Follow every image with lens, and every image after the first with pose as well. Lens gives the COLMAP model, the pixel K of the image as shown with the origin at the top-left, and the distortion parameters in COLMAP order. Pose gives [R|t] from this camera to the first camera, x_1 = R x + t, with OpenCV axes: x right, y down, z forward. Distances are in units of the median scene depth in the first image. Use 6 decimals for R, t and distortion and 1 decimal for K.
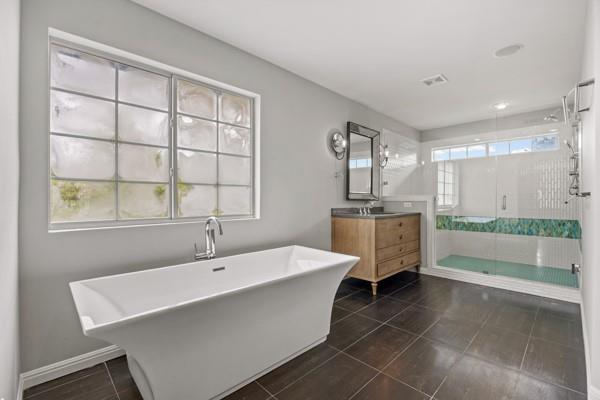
lens RADIAL K [[267.5, 0, 300.9], [0, 267.5, 200.9], [0, 0, 1]] dist [0.001082, 0.000035]
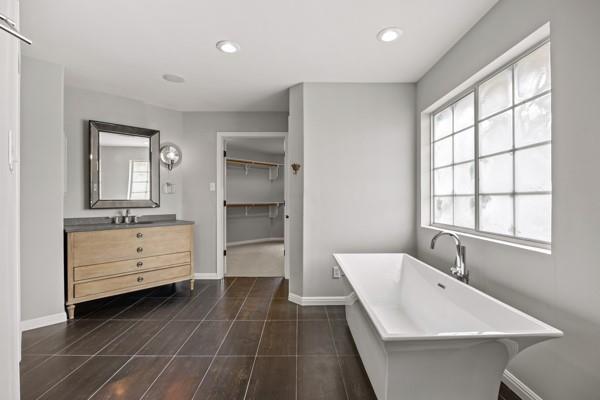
lens RADIAL K [[295.5, 0, 301.1], [0, 295.5, 198.2], [0, 0, 1]] dist [0.001065, -0.000056]
pose [[-0.692030, 0.001360, -0.721867, 0.671560], [-0.001745, 0.999992, 0.003557, -0.050439], [0.721866, 0.003721, -0.692022, 1.151254]]
